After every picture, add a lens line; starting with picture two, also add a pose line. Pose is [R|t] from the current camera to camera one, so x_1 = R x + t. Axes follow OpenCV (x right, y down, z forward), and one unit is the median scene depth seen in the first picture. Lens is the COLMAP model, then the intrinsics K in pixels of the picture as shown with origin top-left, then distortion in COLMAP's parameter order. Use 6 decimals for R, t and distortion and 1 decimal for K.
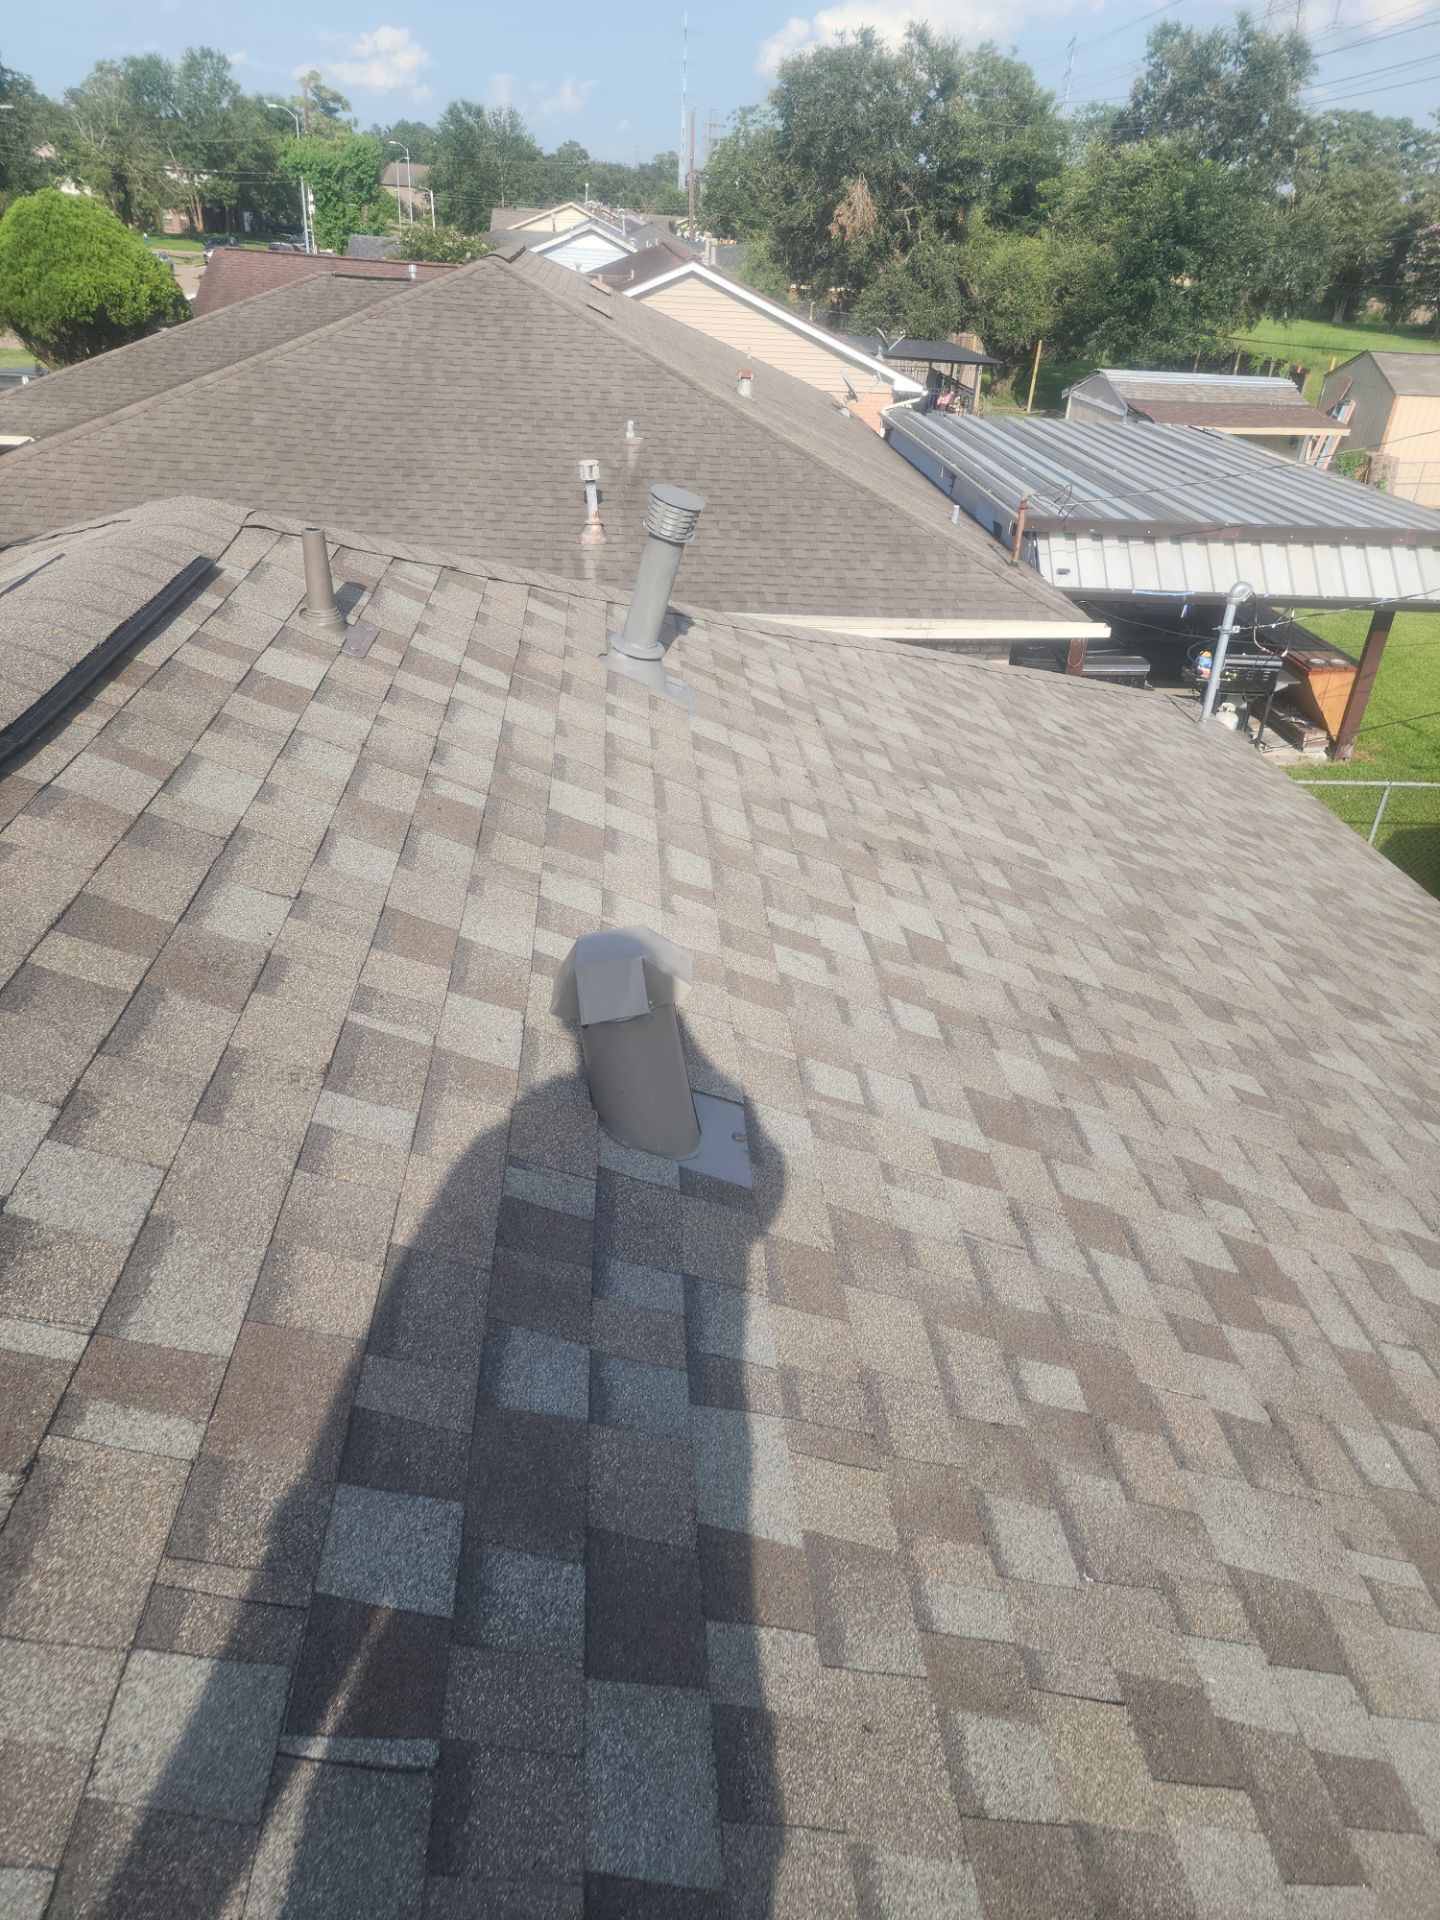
lens RADIAL K [[1307.9, 0, 743.3], [0, 1307.9, 966.5], [0, 0, 1]] dist [0.060495, -0.045262]
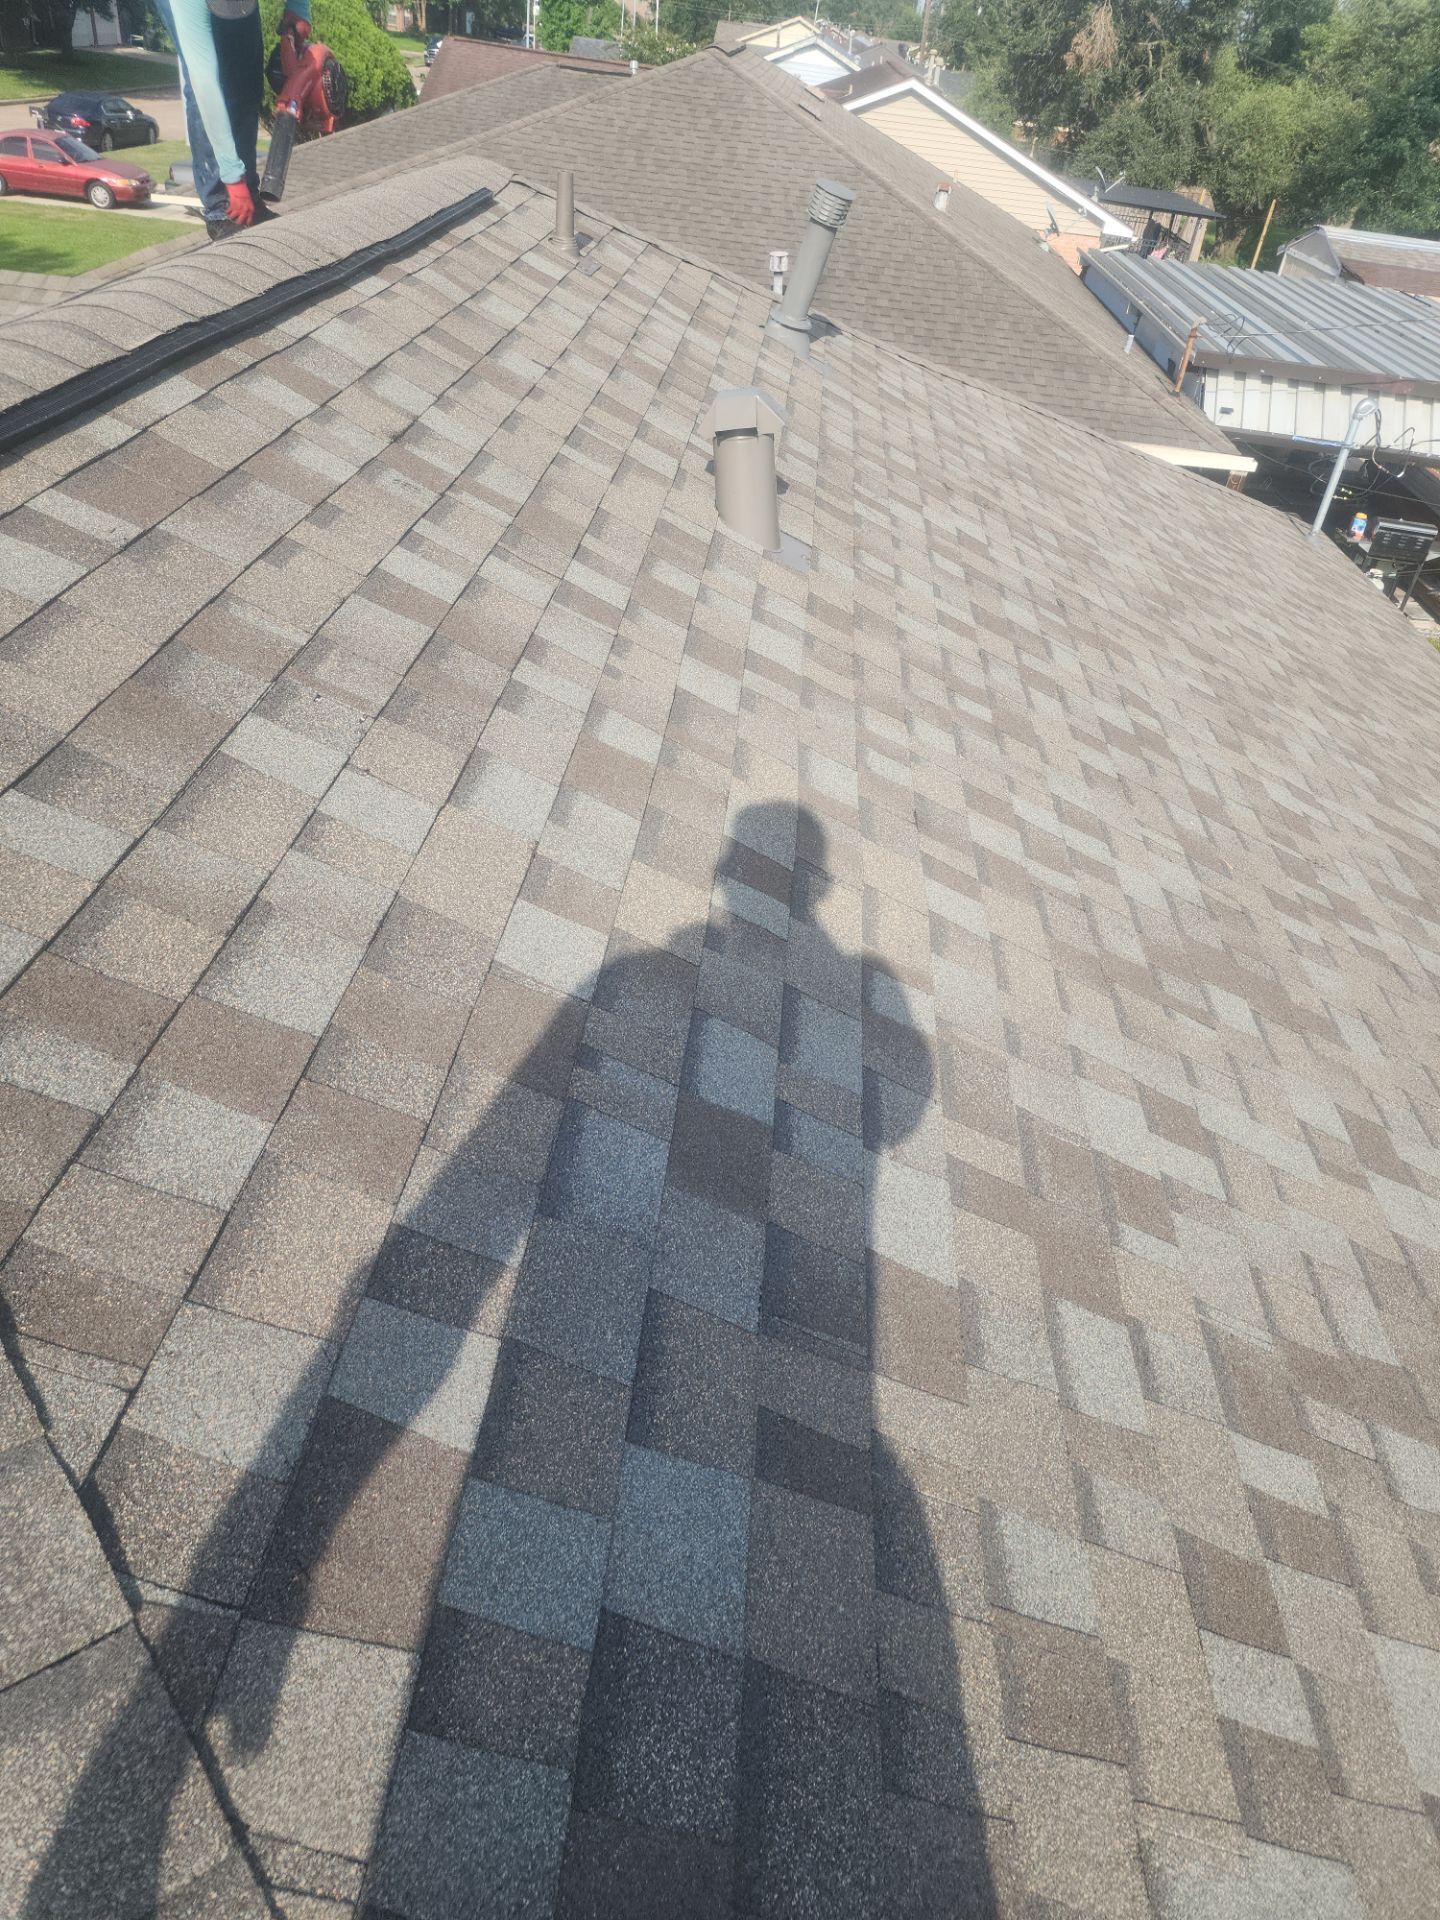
lens RADIAL K [[1307.9, 0, 726.3], [0, 1307.9, 987.4], [0, 0, 1]] dist [0.060495, -0.045262]
pose [[0.986131, 0.134854, -0.096743, 0.056912], [-0.124356, 0.986409, 0.107396, 0.218065], [0.109911, -0.093875, 0.989498, -0.280940]]
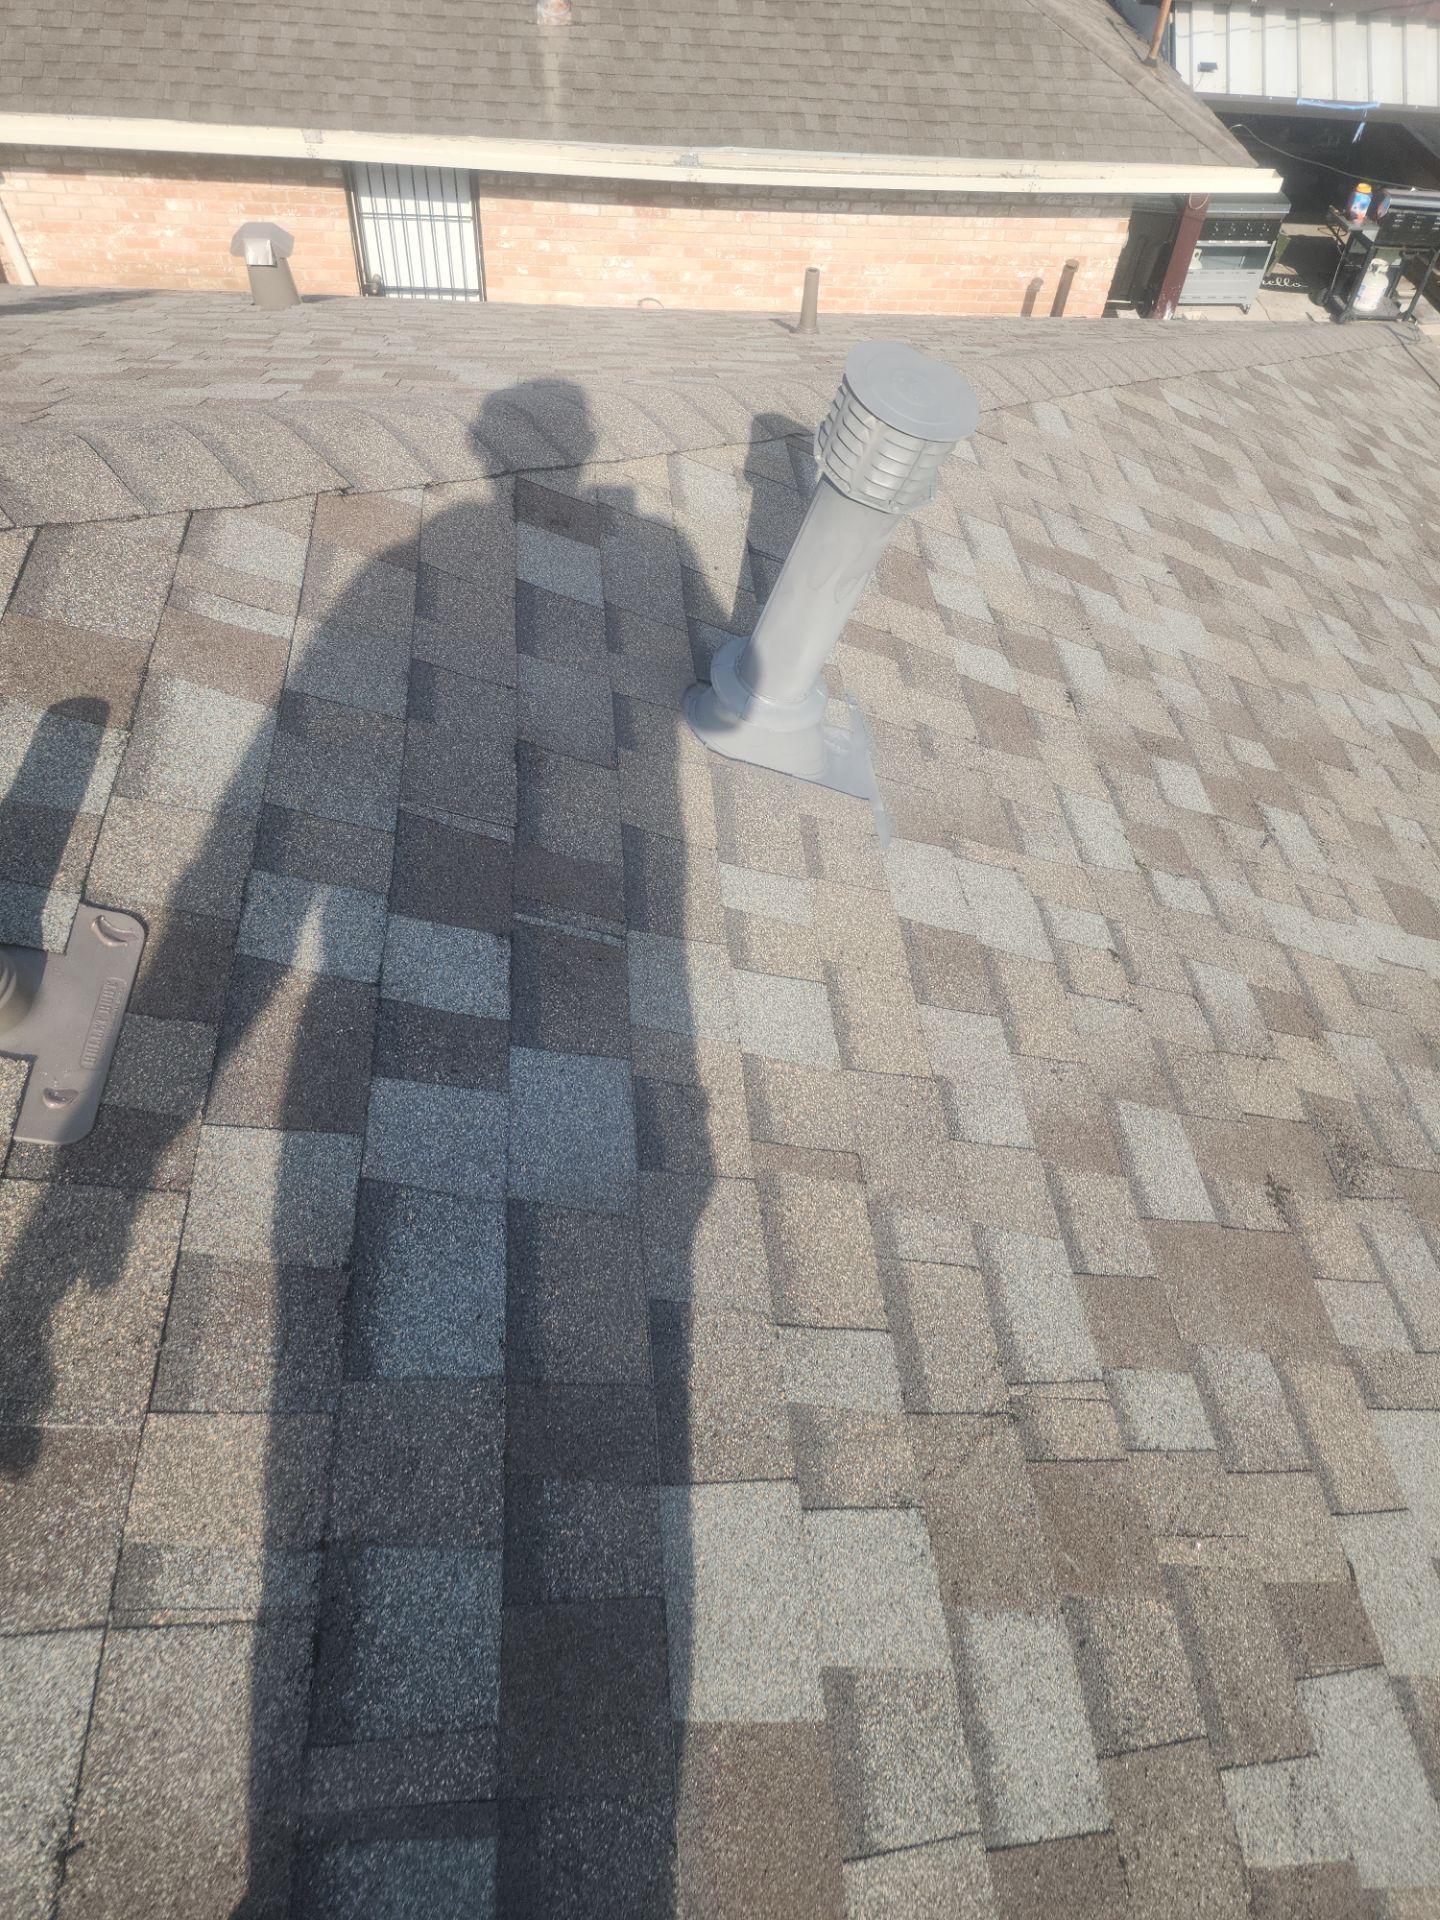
lens RADIAL K [[1307.9, 0, 745.4], [0, 1307.9, 950.4], [0, 0, 1]] dist [0.060495, -0.045262]
pose [[0.999508, 0.001104, 0.031335, -0.085472], [-0.011737, 0.939894, 0.341265, -0.257266], [-0.029075, -0.341465, 0.939445, 0.449037]]
